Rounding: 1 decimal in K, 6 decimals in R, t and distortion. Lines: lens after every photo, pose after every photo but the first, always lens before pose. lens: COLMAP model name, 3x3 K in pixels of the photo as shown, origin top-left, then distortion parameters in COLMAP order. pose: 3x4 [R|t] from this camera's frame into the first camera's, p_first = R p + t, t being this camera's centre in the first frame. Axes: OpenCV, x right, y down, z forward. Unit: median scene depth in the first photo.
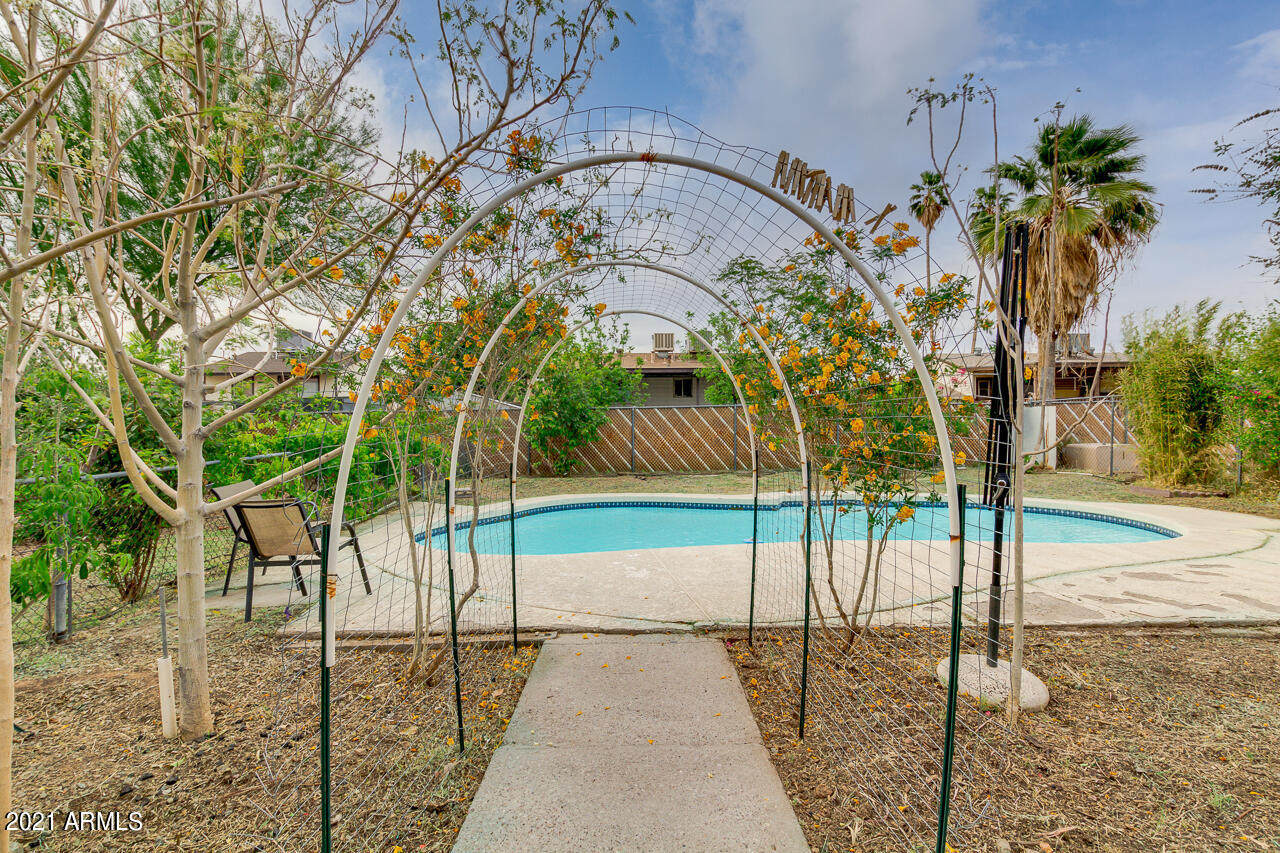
lens RADIAL K [[581.4, 0, 642.6], [0, 581.4, 430.8], [0, 0, 1]] dist [-0.001859, 0.000033]
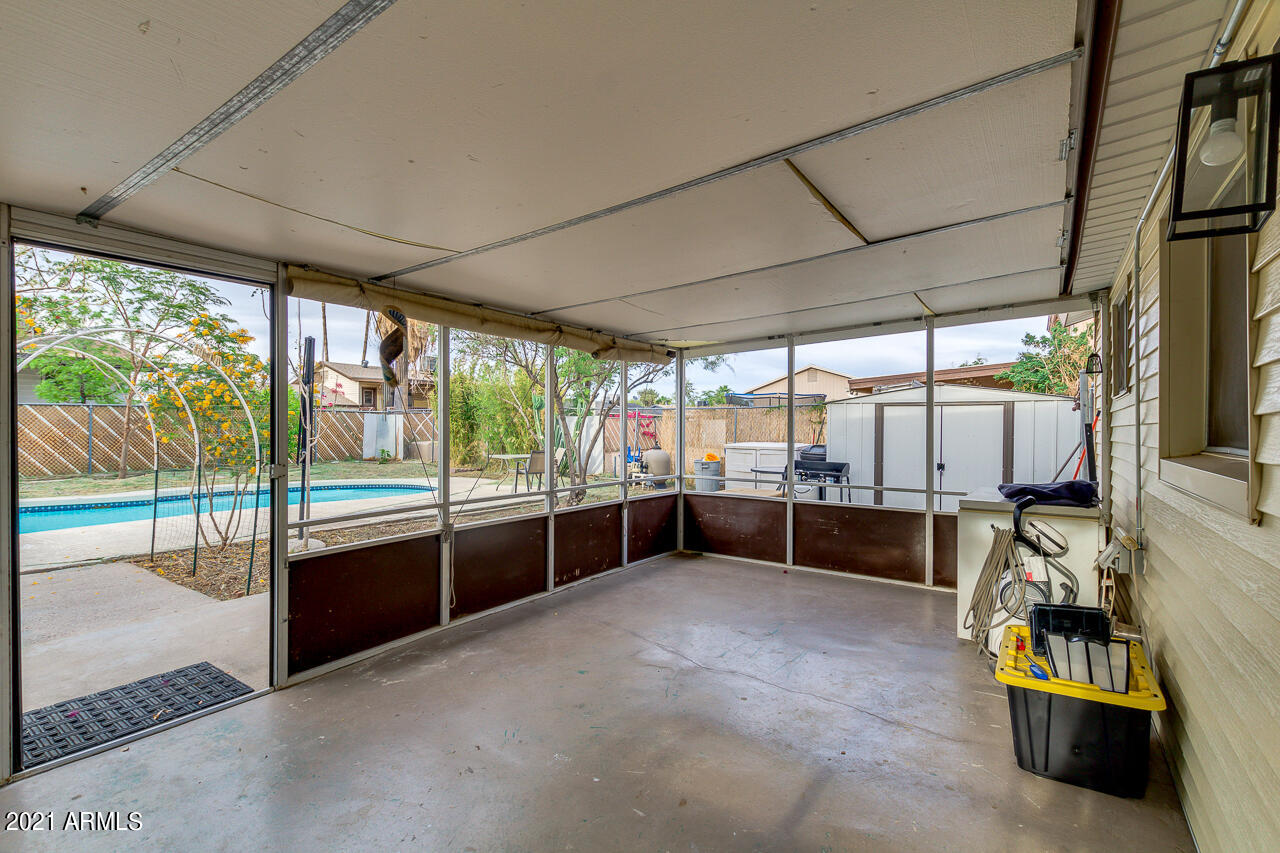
lens RADIAL K [[581.4, 0, 643.5], [0, 581.4, 431.6], [0, 0, 1]] dist [-0.001859, 0.000033]
pose [[0.578504, 0.004234, 0.815669, -0.099558], [-0.000562, 0.999988, -0.004792, 0.004426], [-0.815680, 0.002314, 0.578499, -0.305529]]
